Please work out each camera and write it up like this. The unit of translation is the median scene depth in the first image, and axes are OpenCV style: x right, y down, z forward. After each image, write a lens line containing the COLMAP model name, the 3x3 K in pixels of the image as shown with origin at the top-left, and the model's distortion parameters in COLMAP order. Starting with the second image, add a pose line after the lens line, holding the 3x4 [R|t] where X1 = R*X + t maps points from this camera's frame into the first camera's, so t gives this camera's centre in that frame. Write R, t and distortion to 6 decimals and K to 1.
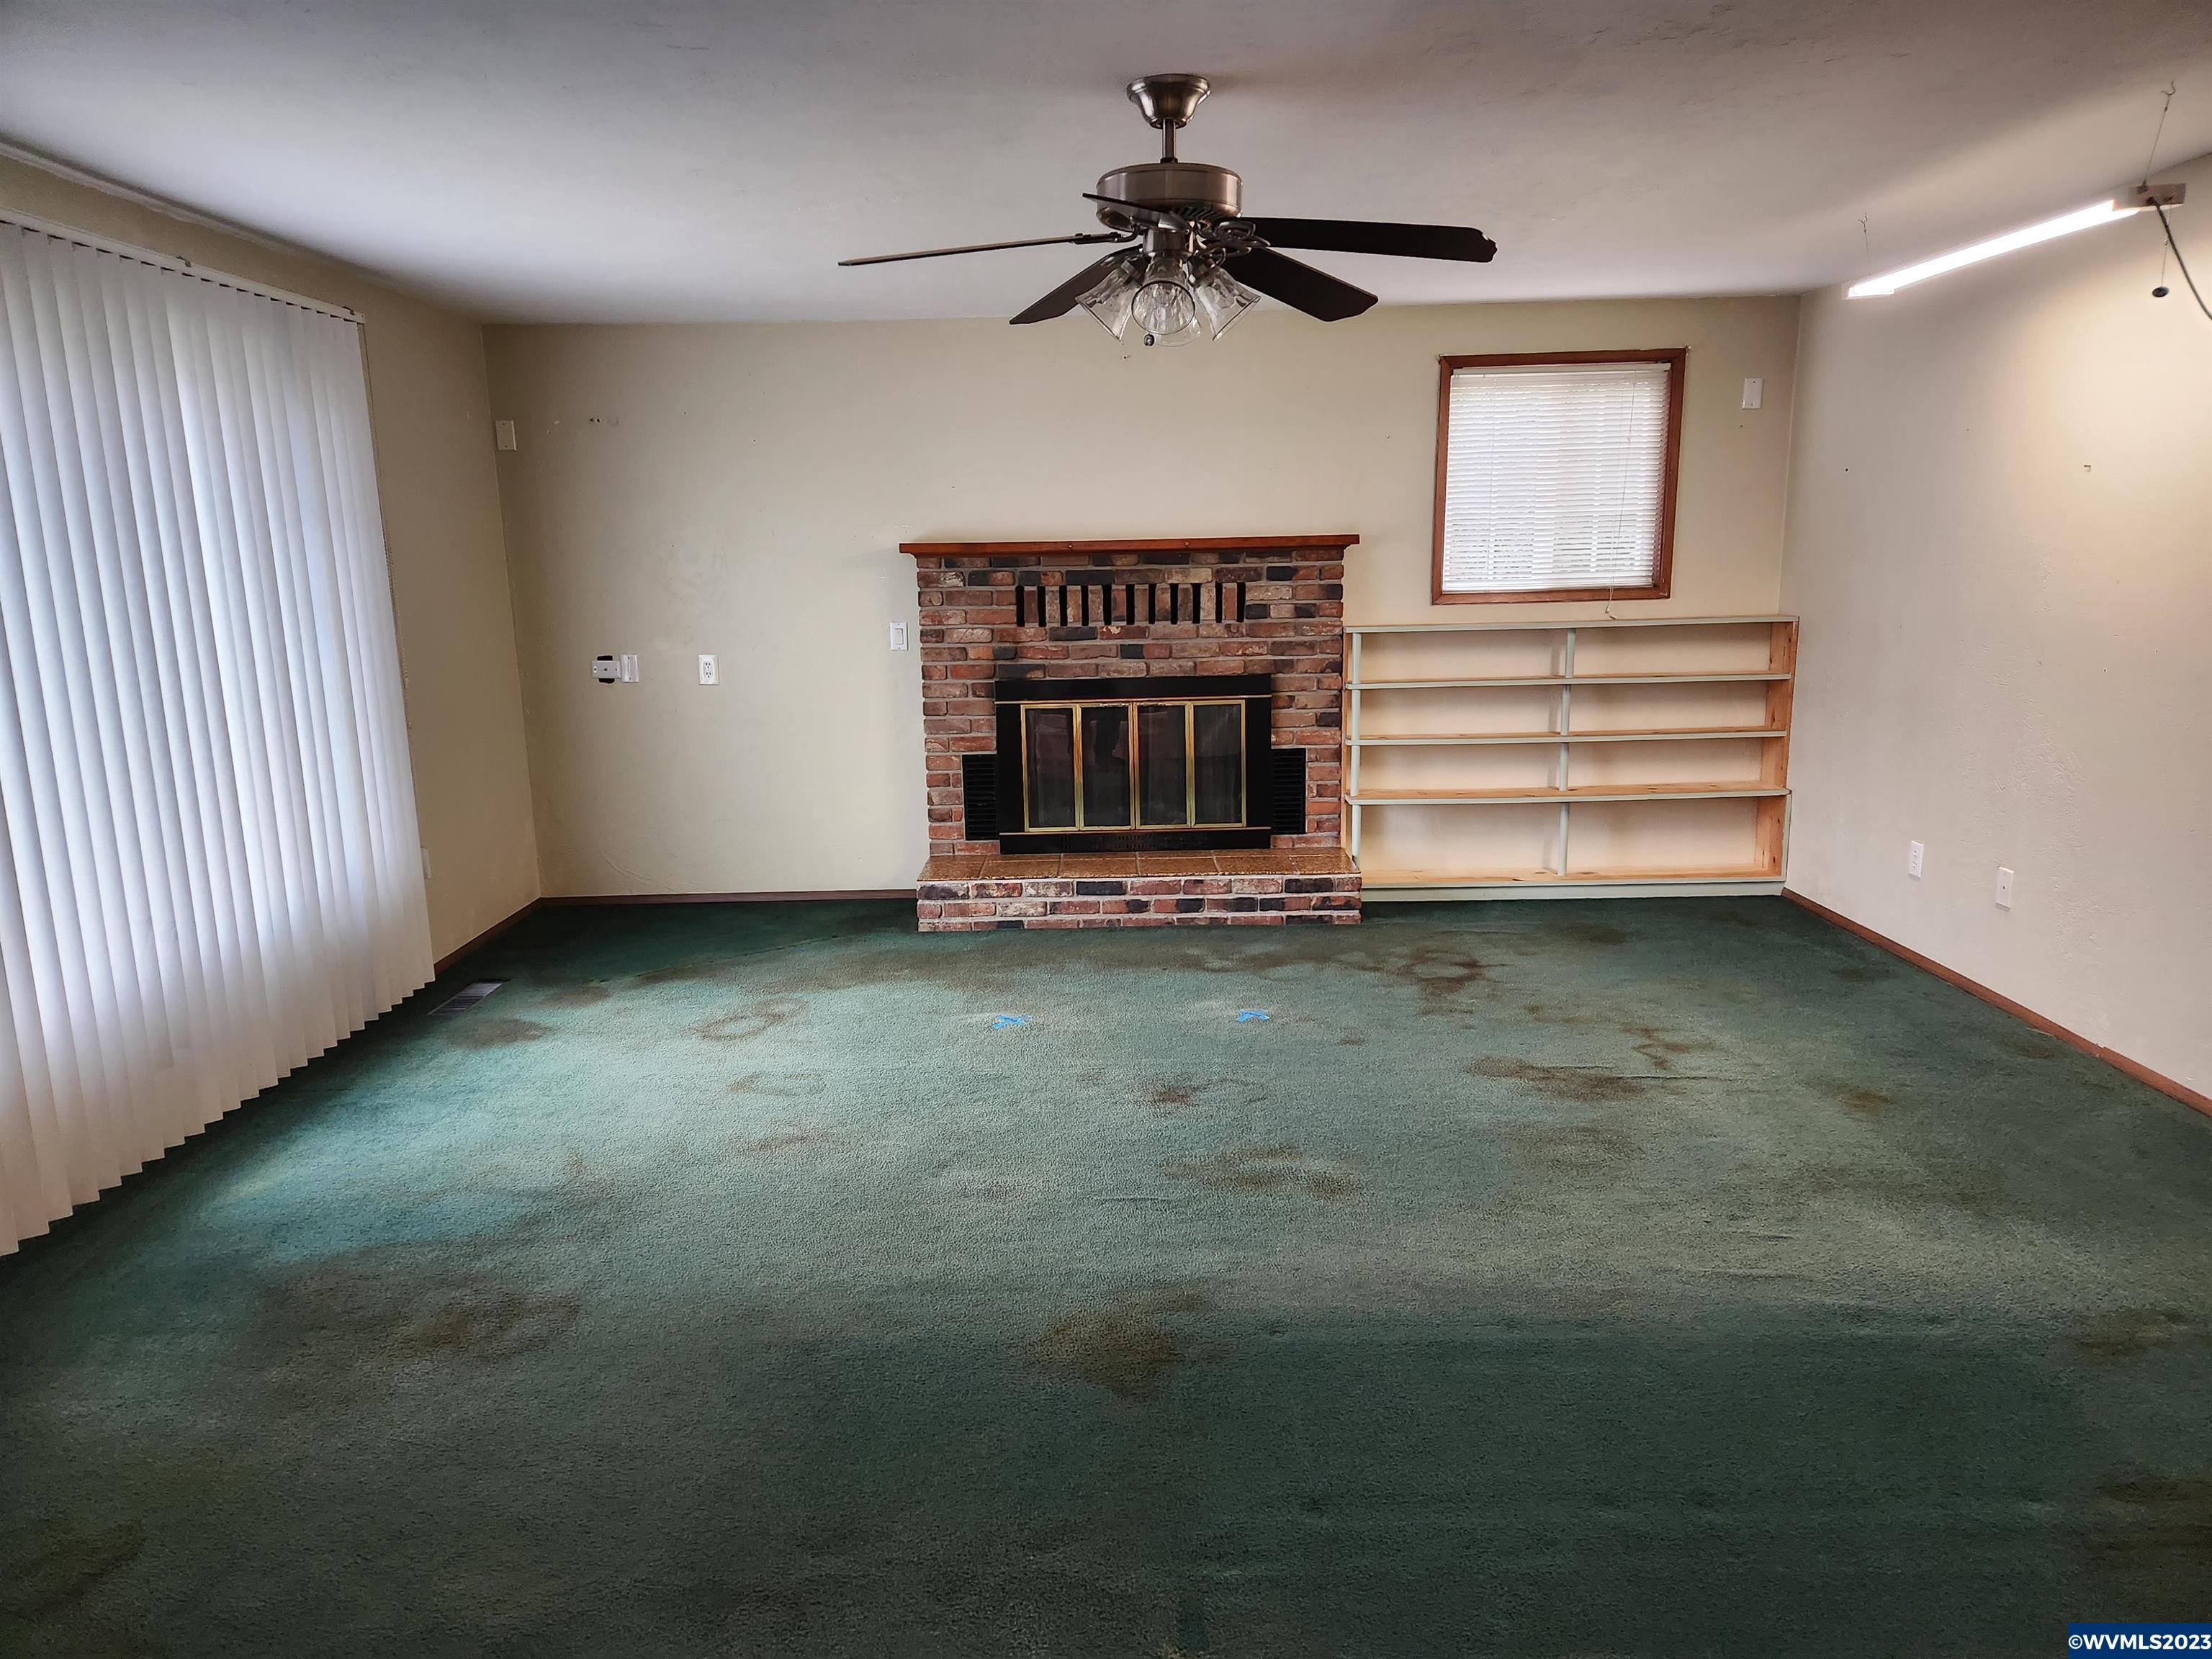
lens RADIAL K [[1497.0, 0, 1106.0], [0, 1497.0, 829.5], [0, 0, 1]] dist [0.002427, 0.002044]
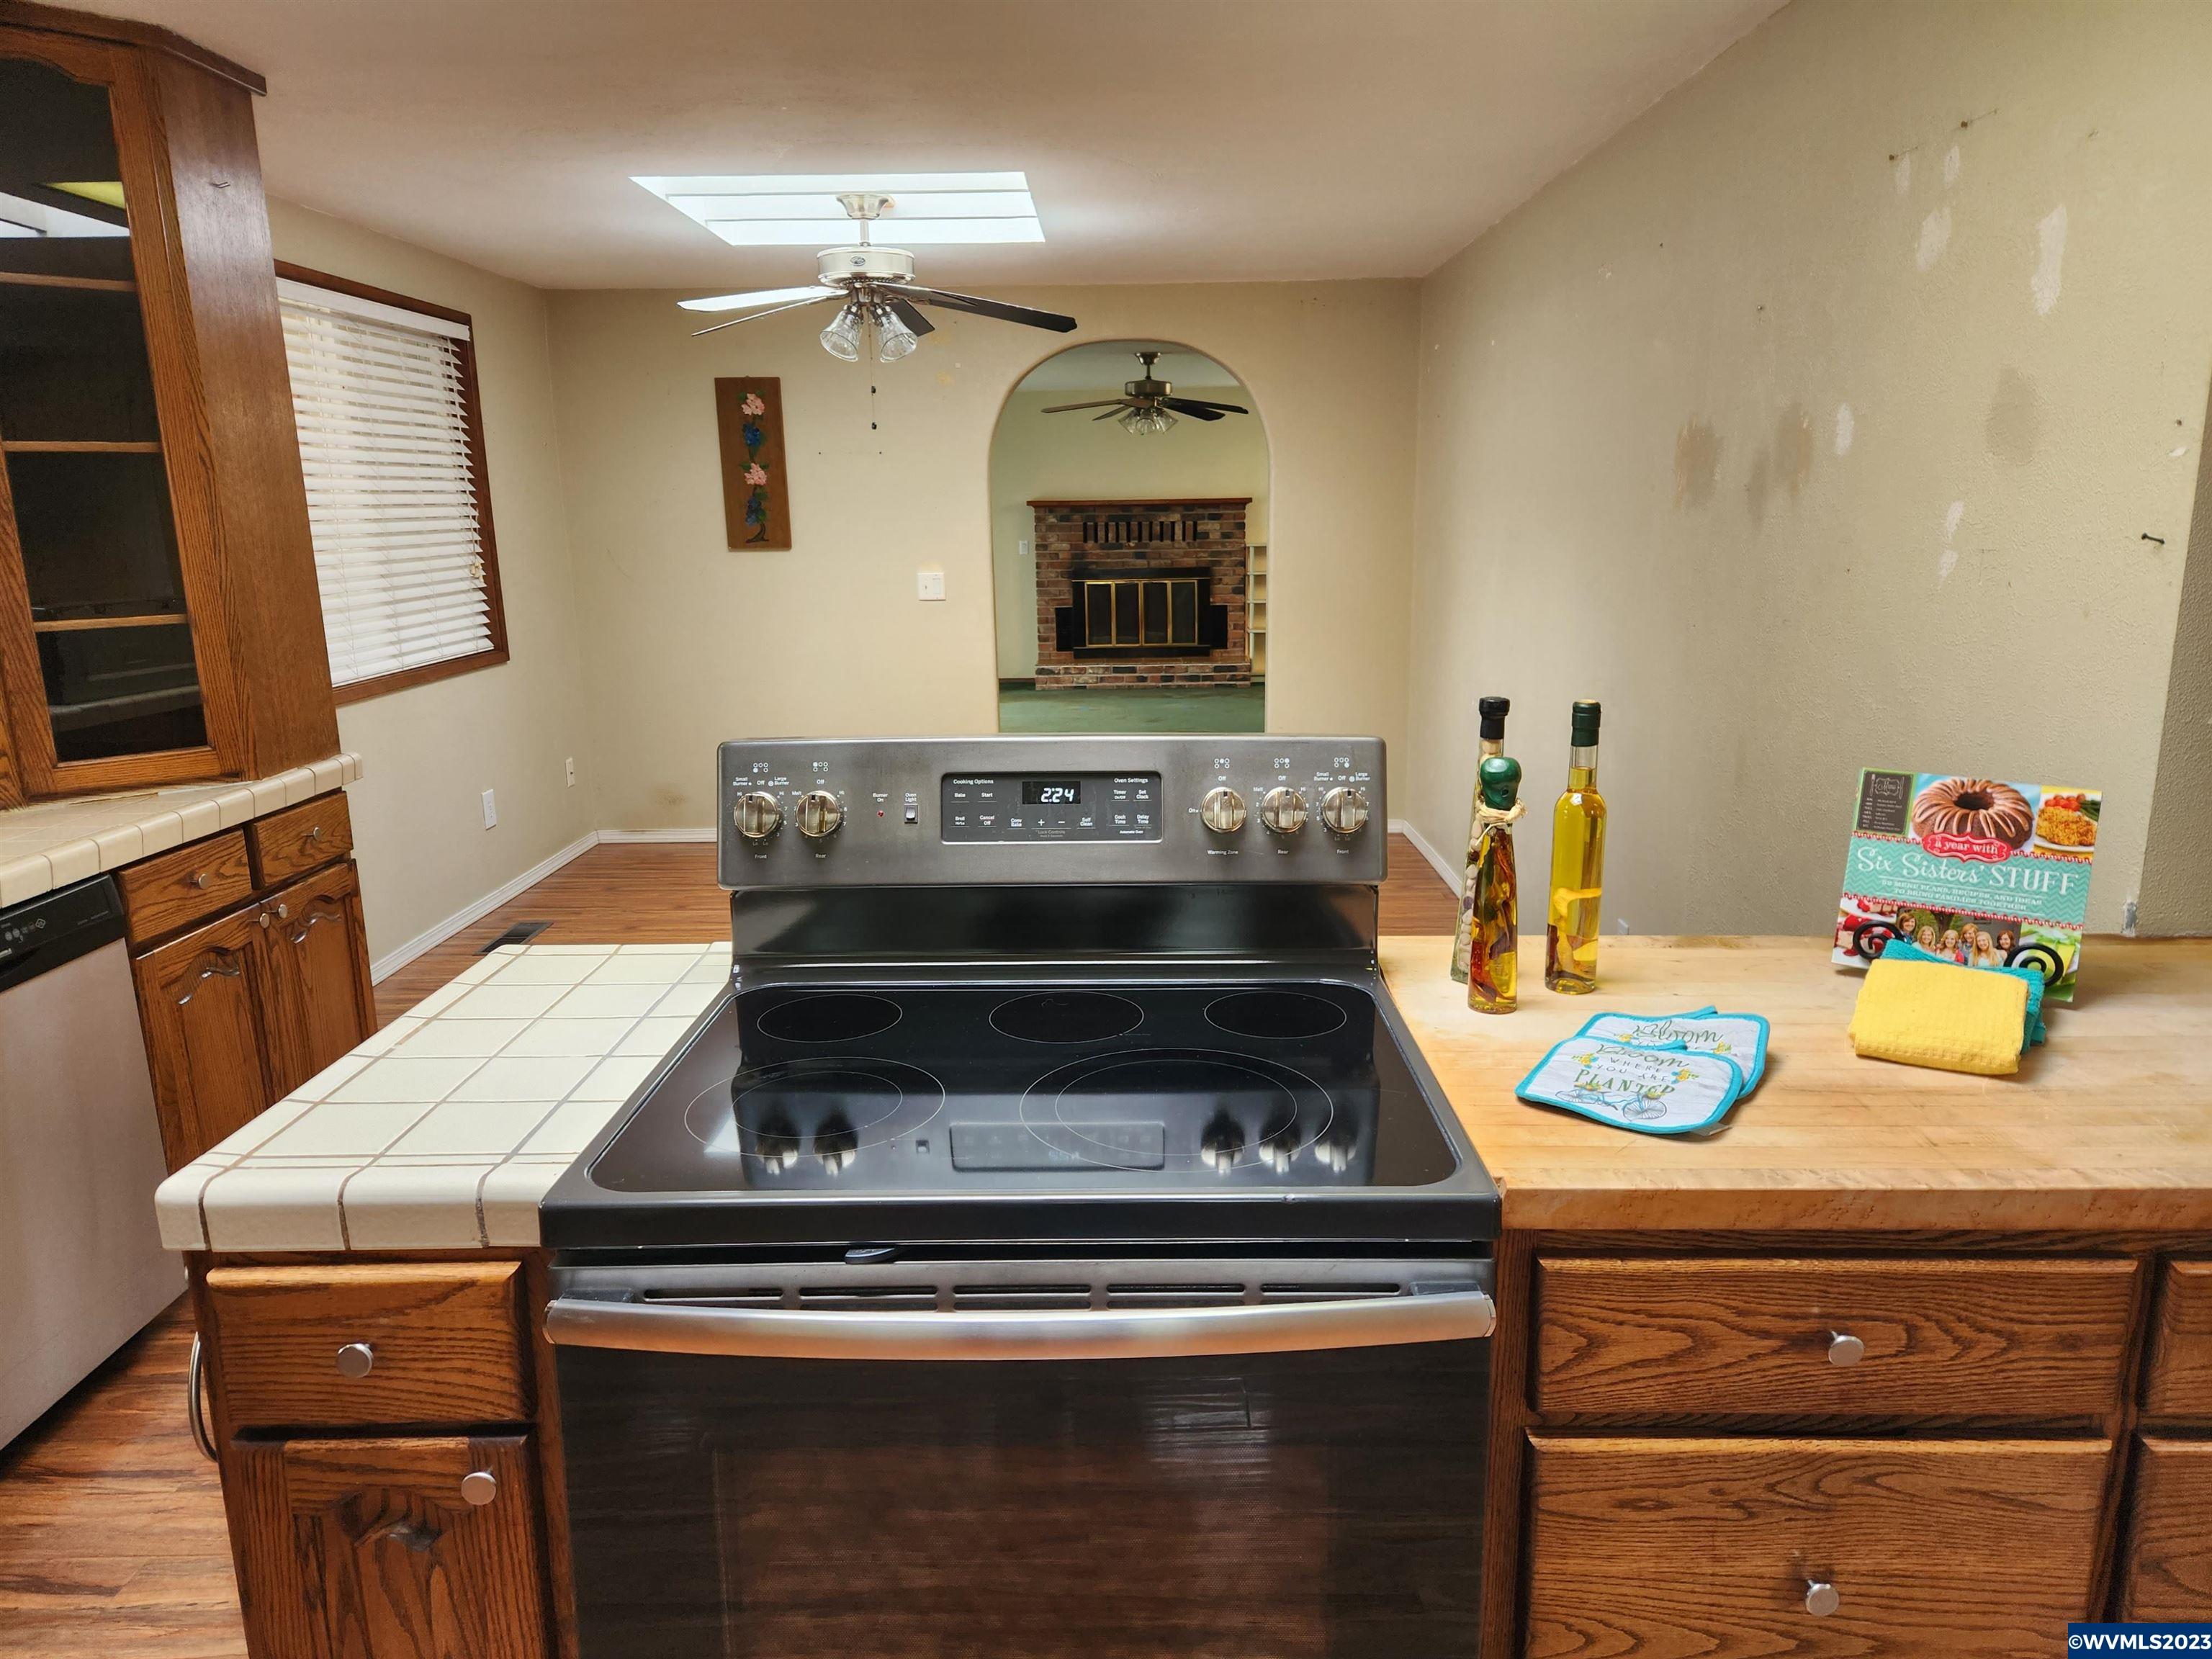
lens RADIAL K [[1497.0, 0, 1106.0], [0, 1497.0, 829.5], [0, 0, 1]] dist [0.002427, 0.002044]
pose [[0.999854, 0.007293, -0.015432, 0.004520], [-0.006806, 0.999486, 0.031341, 0.187060], [0.015652, -0.031231, 0.999390, -1.025252]]
